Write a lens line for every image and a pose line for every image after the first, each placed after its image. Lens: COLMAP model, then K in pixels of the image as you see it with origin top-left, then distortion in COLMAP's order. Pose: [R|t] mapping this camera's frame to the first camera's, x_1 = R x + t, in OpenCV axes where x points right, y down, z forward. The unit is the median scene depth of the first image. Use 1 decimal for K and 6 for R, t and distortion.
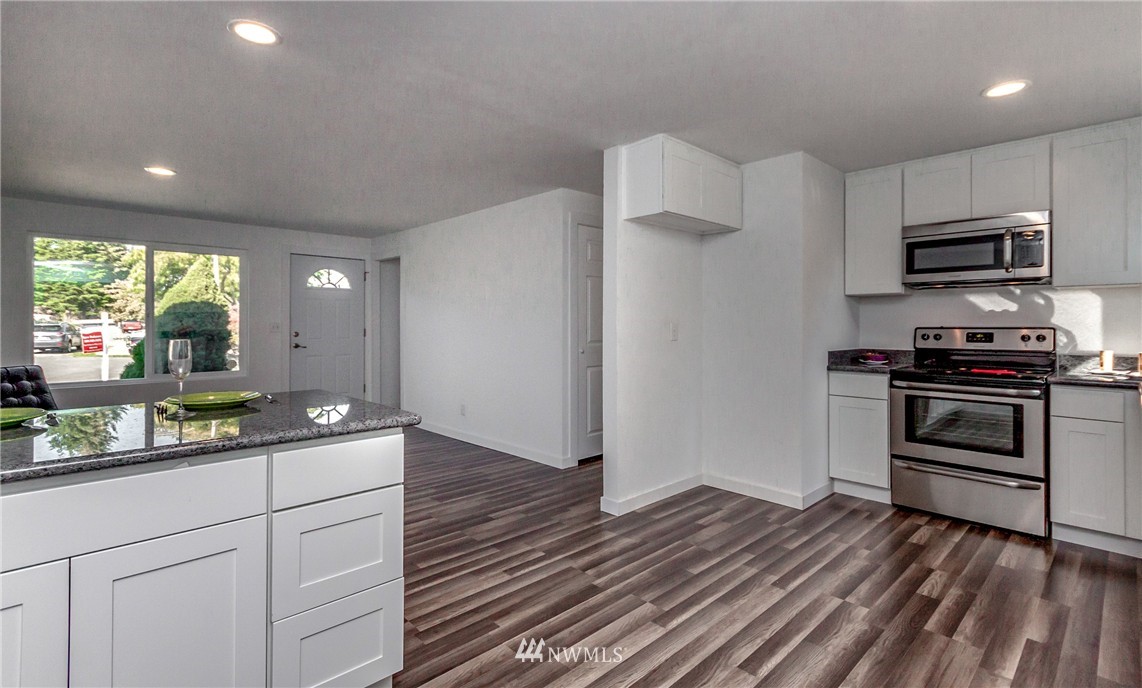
lens RADIAL K [[530.1, 0, 569.1], [0, 530.1, 324.6], [0, 0, 1]] dist [0.001931, 0.000575]
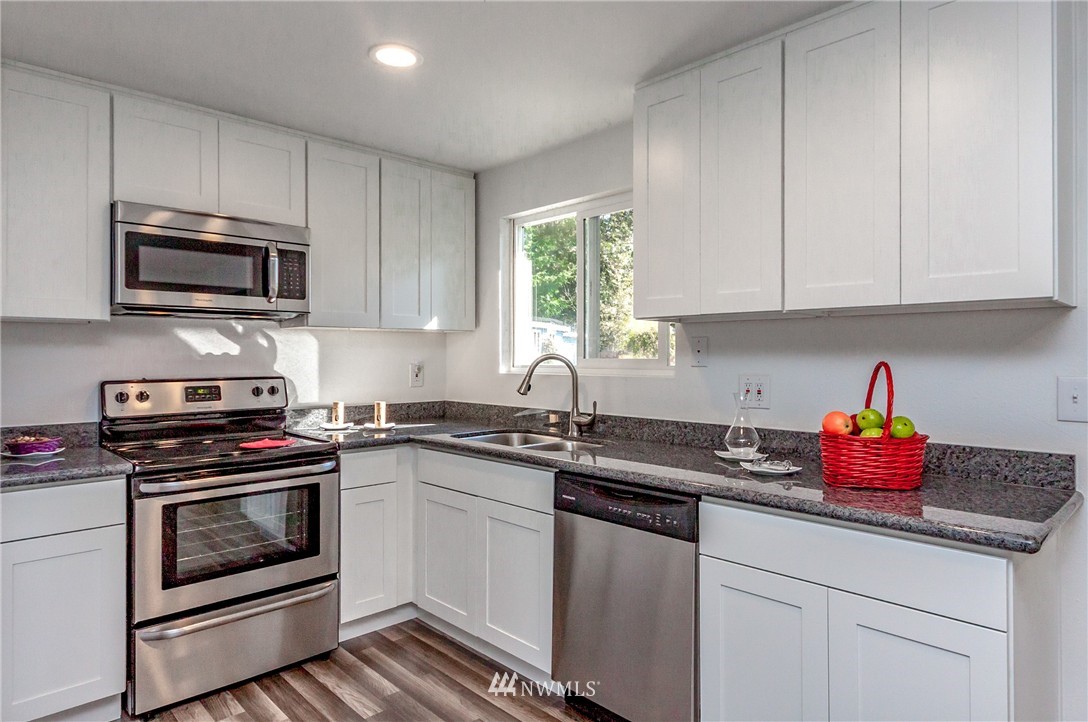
lens RADIAL K [[641.9, 0, 542.8], [0, 641.9, 349.1], [0, 0, 1]] dist [-0.002936, 0.000419]
pose [[-0.015792, 0.007835, 0.999845, -0.047222], [0.002832, 0.999966, -0.007792, -0.026786], [-0.999871, 0.002709, -0.015814, 0.634459]]
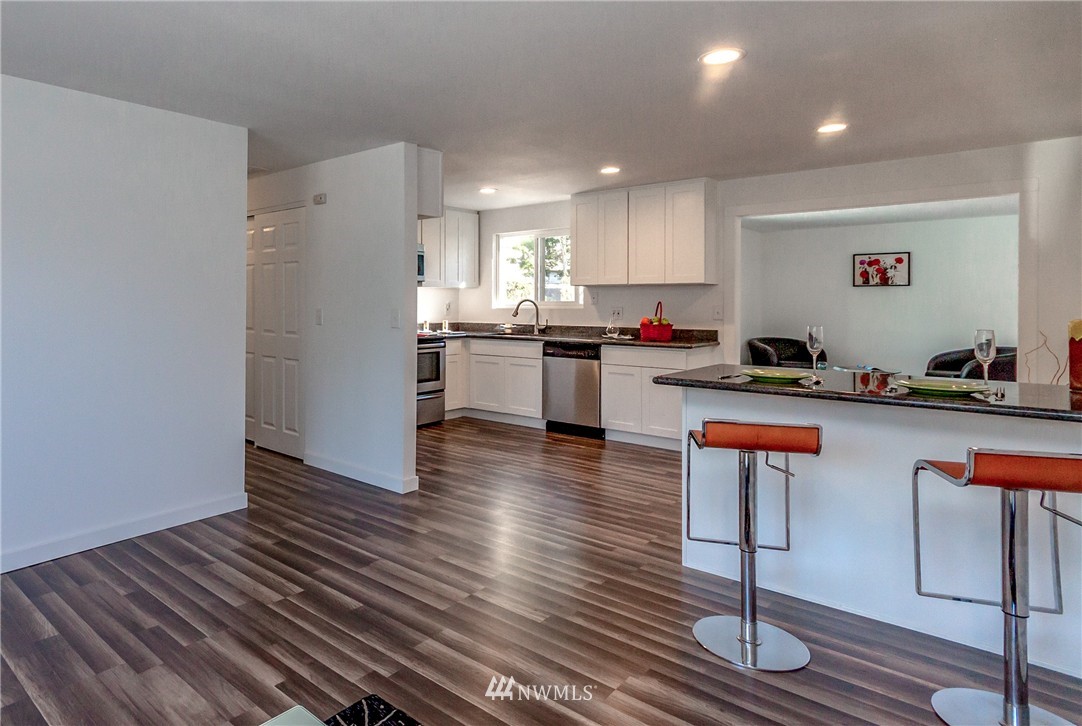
lens RADIAL K [[642.8, 0, 390.2], [0, 642.8, 301.8], [0, 0, 1]] dist [0.004730, 0.001875]
pose [[-0.023778, -0.001235, 0.999716, -1.243691], [0.003875, 0.999992, 0.001327, -0.023008], [-0.999710, 0.003906, -0.023773, 1.111750]]
